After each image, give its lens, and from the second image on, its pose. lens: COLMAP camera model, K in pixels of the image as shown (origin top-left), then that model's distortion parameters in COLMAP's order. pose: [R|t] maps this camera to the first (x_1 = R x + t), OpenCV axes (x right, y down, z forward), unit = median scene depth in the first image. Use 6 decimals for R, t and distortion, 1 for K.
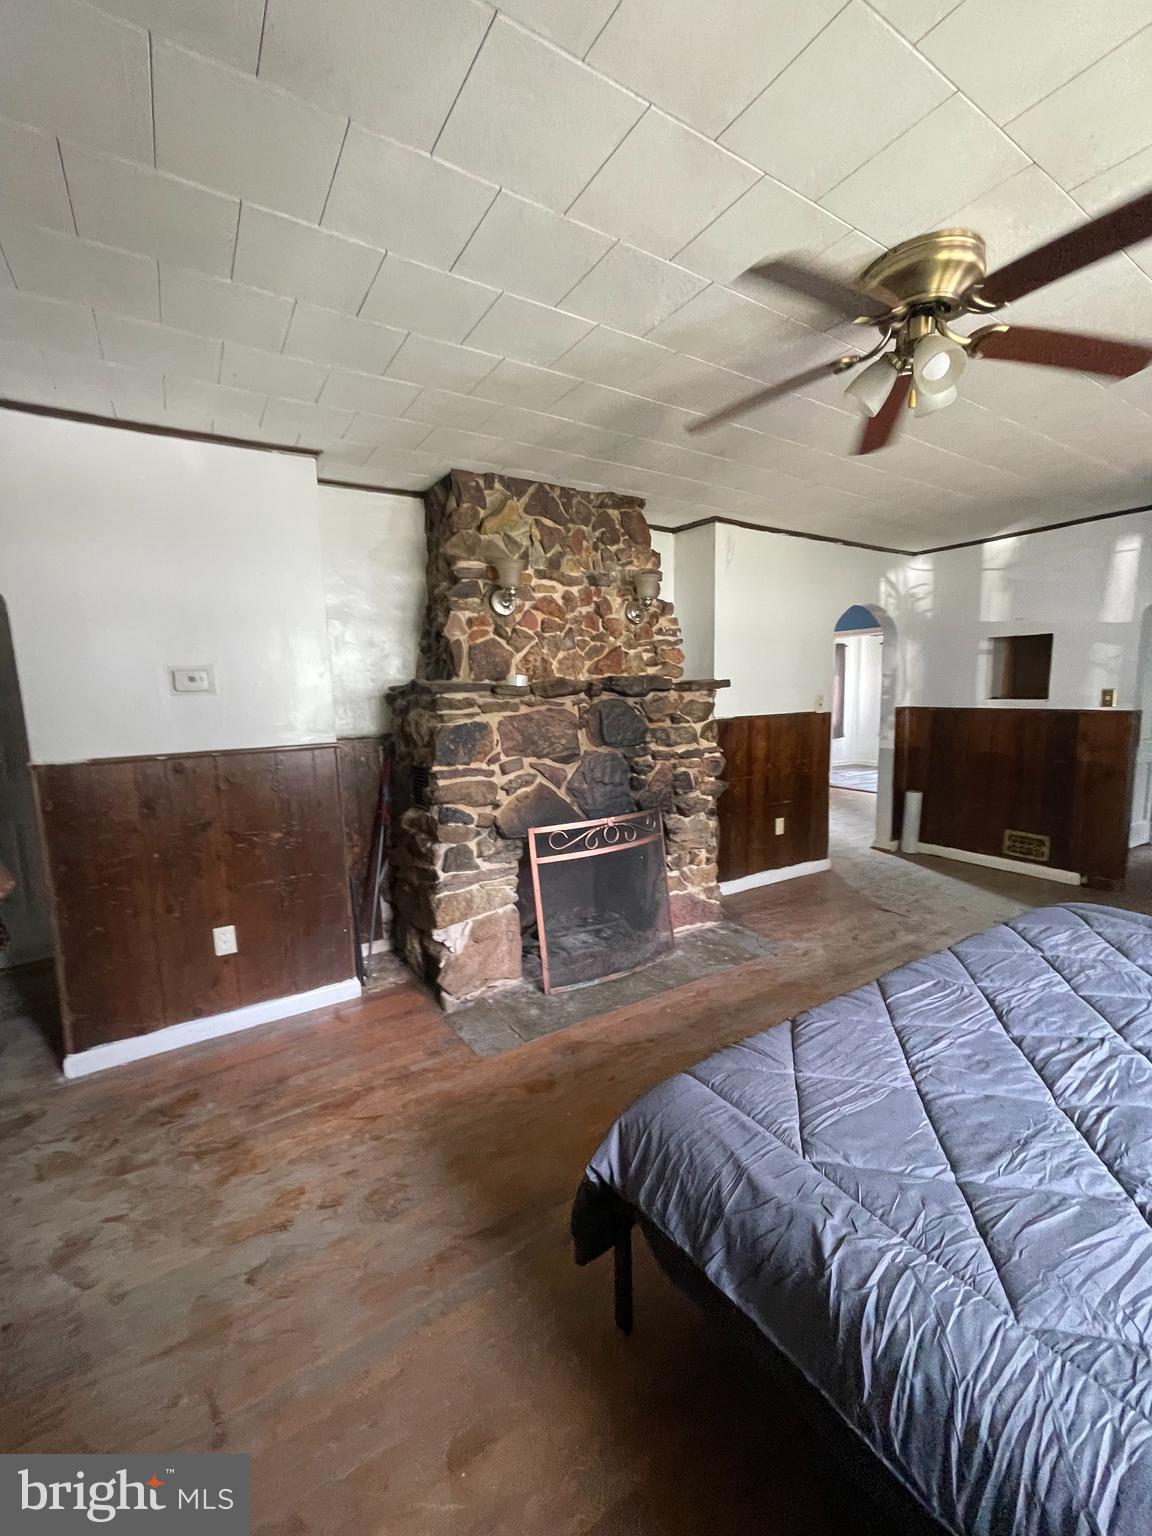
lens RADIAL K [[620.4, 0, 579.0], [0, 620.4, 769.5], [0, 0, 1]] dist [-0.011146, -0.000427]
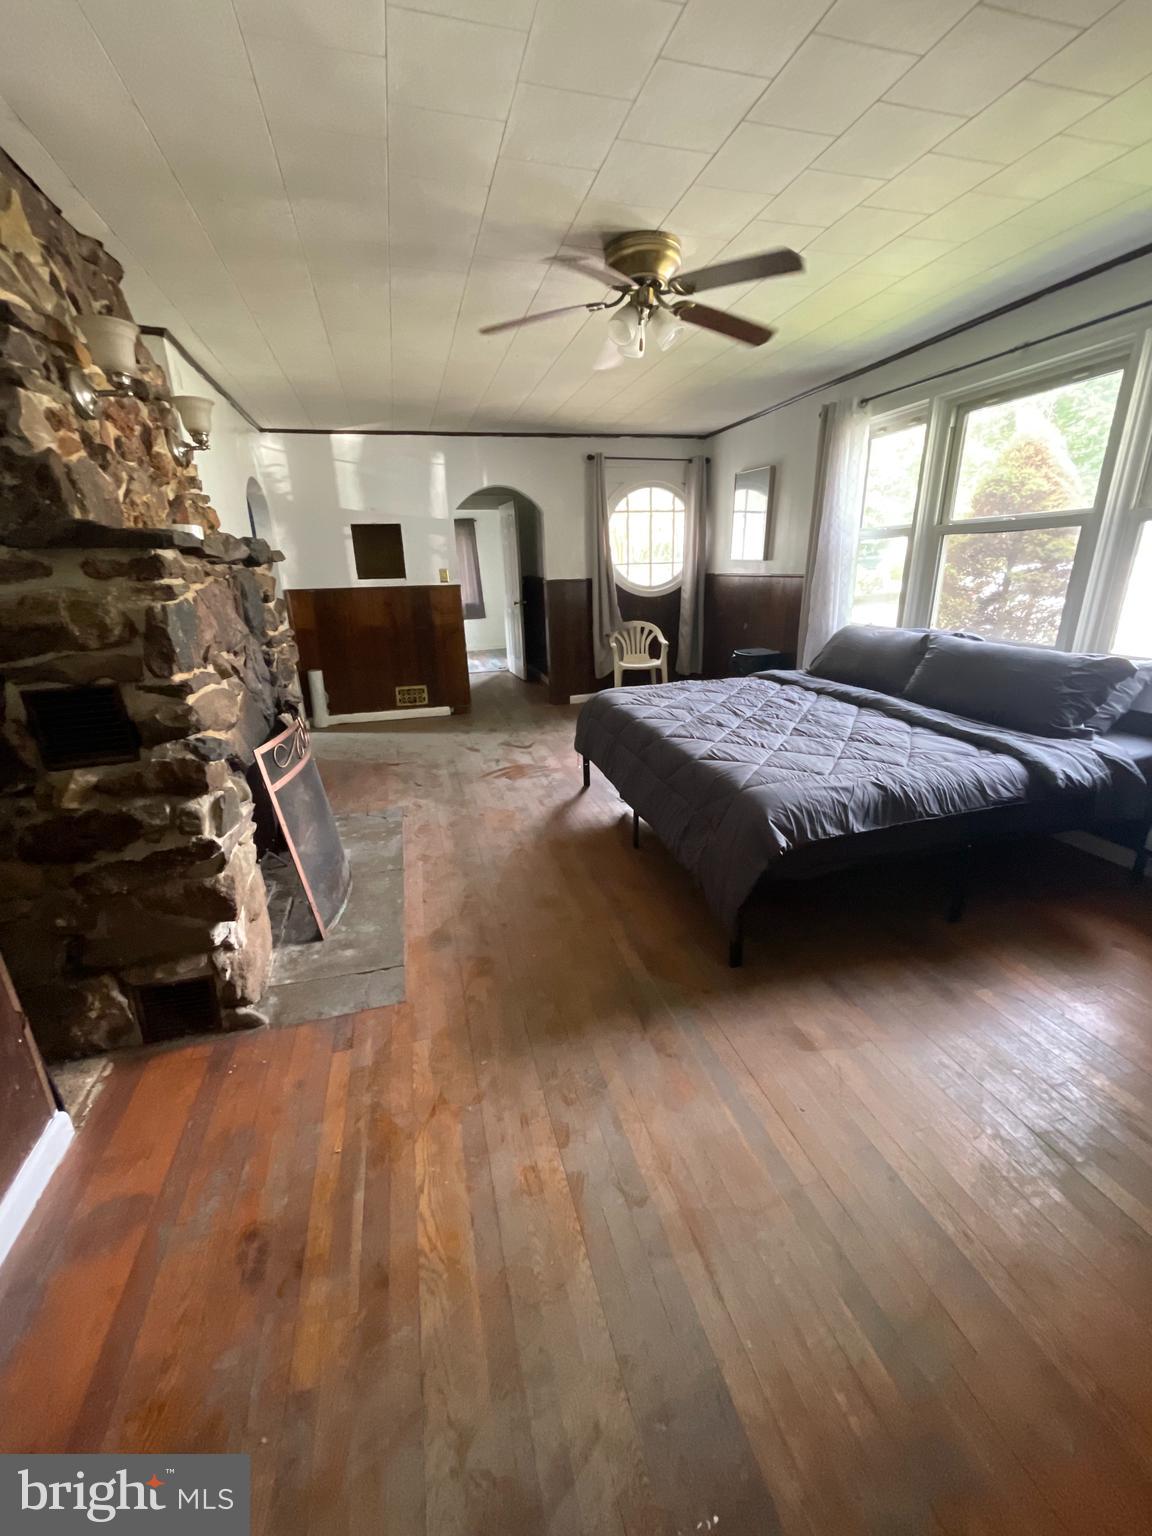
lens RADIAL K [[620.4, 0, 577.7], [0, 620.4, 774.2], [0, 0, 1]] dist [-0.011146, -0.000427]
pose [[0.300433, -0.292335, 0.907899, -0.466894], [0.143244, 0.954906, 0.260070, -0.009152], [-0.942985, 0.051917, 0.328761, 0.292833]]
